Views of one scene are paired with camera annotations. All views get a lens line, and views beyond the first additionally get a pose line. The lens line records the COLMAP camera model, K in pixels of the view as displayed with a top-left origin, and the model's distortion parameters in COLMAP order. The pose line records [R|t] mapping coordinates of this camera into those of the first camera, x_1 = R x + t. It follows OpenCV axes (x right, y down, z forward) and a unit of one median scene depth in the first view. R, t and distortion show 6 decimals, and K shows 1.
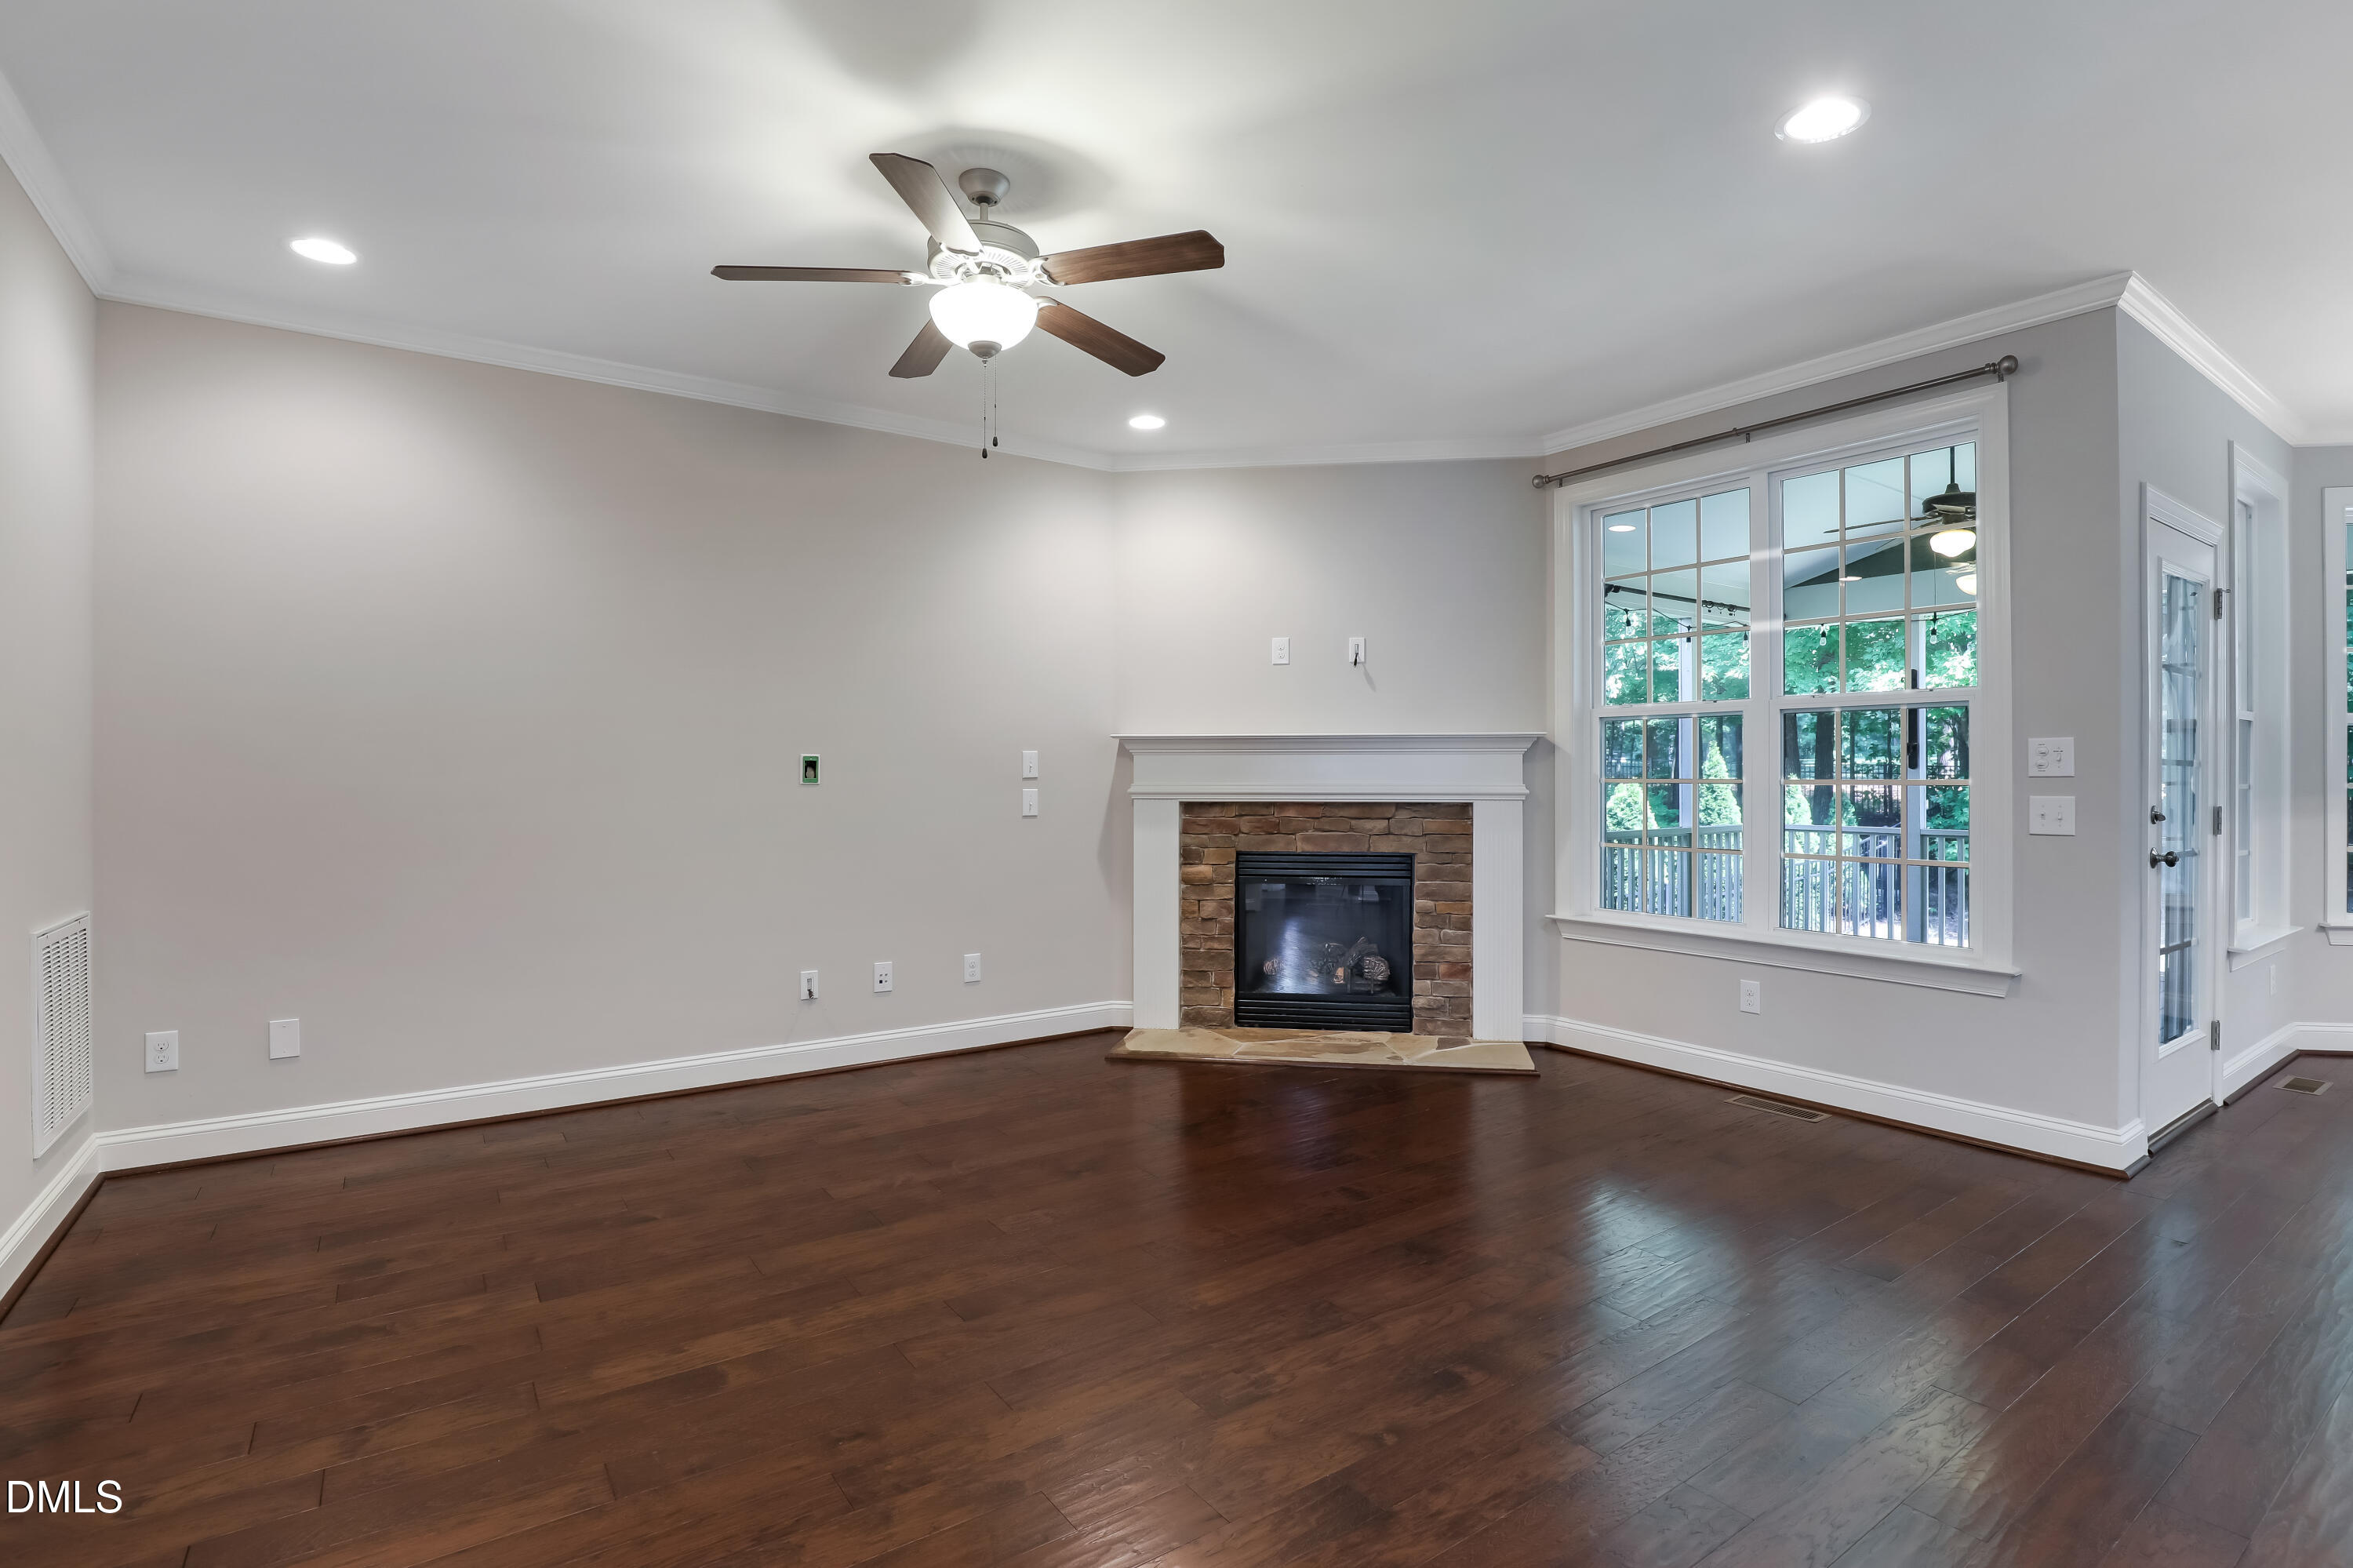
lens RADIAL K [[1112.7, 0, 1182.6], [0, 1112.7, 781.5], [0, 0, 1]] dist [-0.023811, 0.002589]
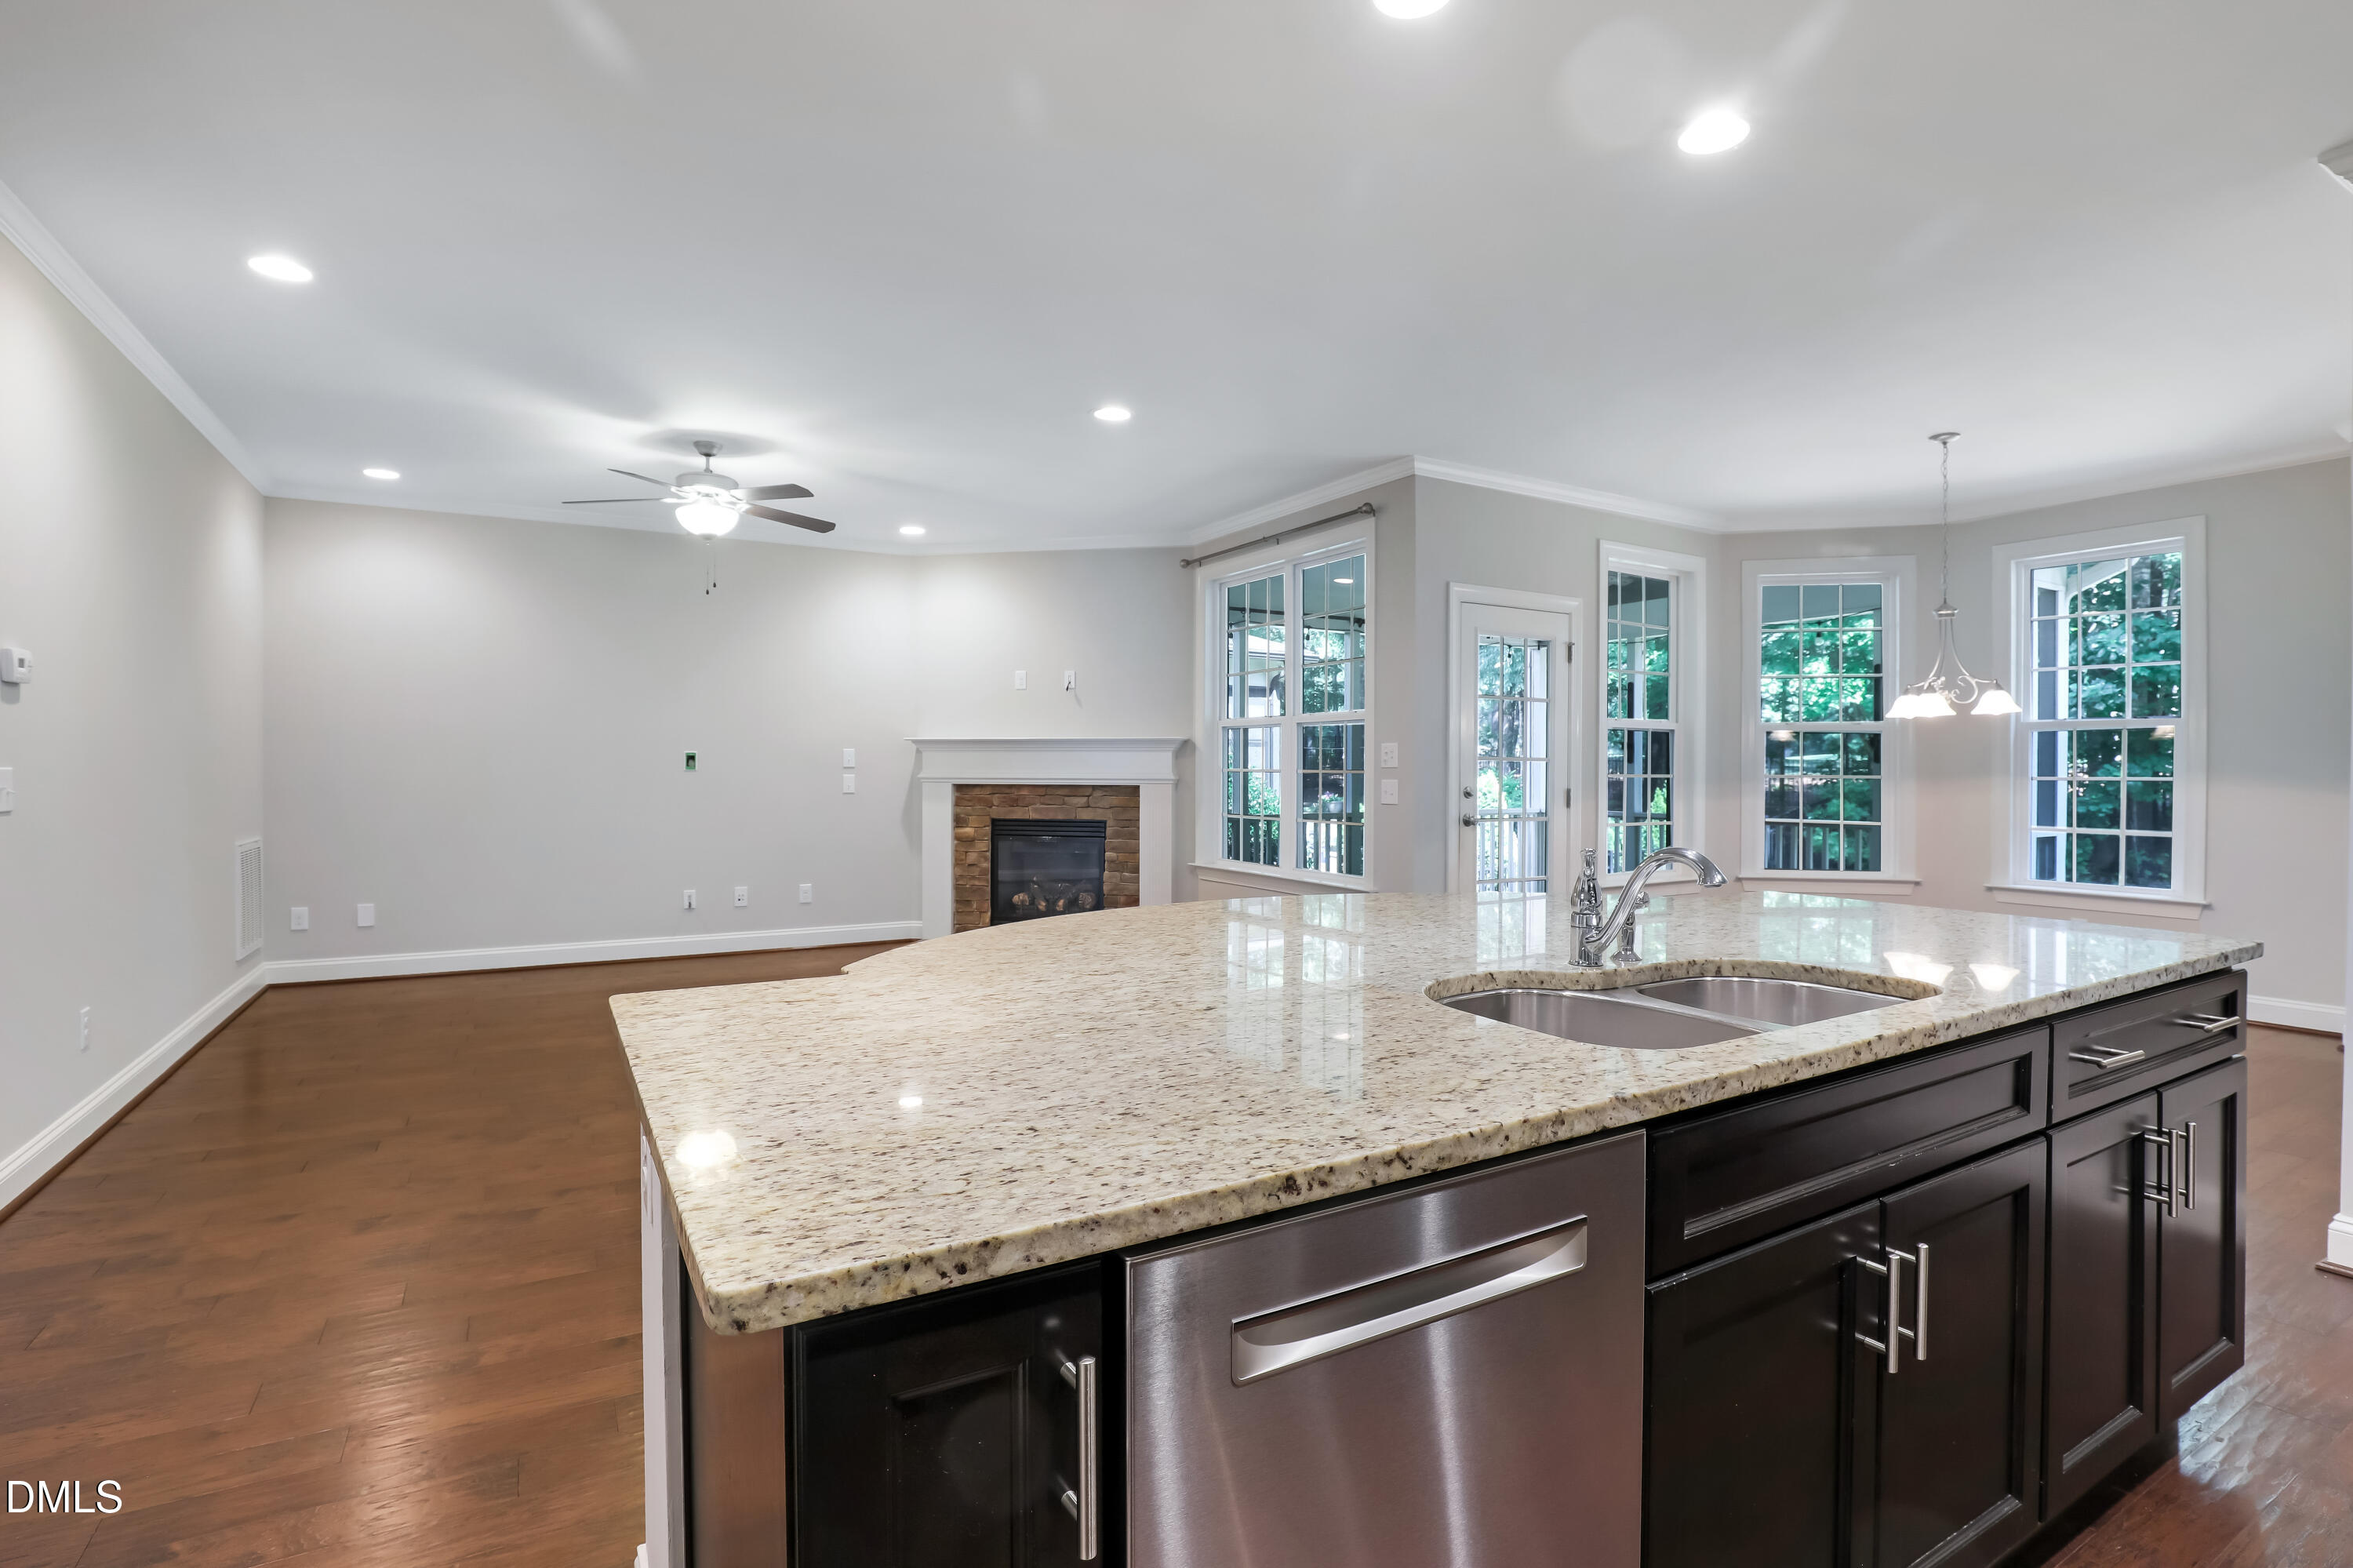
lens RADIAL K [[1112.7, 0, 1175.2], [0, 1112.7, 780.1], [0, 0, 1]] dist [-0.023811, 0.002589]
pose [[0.996251, 0.004299, -0.086406, 0.423636], [-0.003839, 0.999978, 0.005483, 0.004192], [0.086427, -0.005131, 0.996245, -0.435302]]
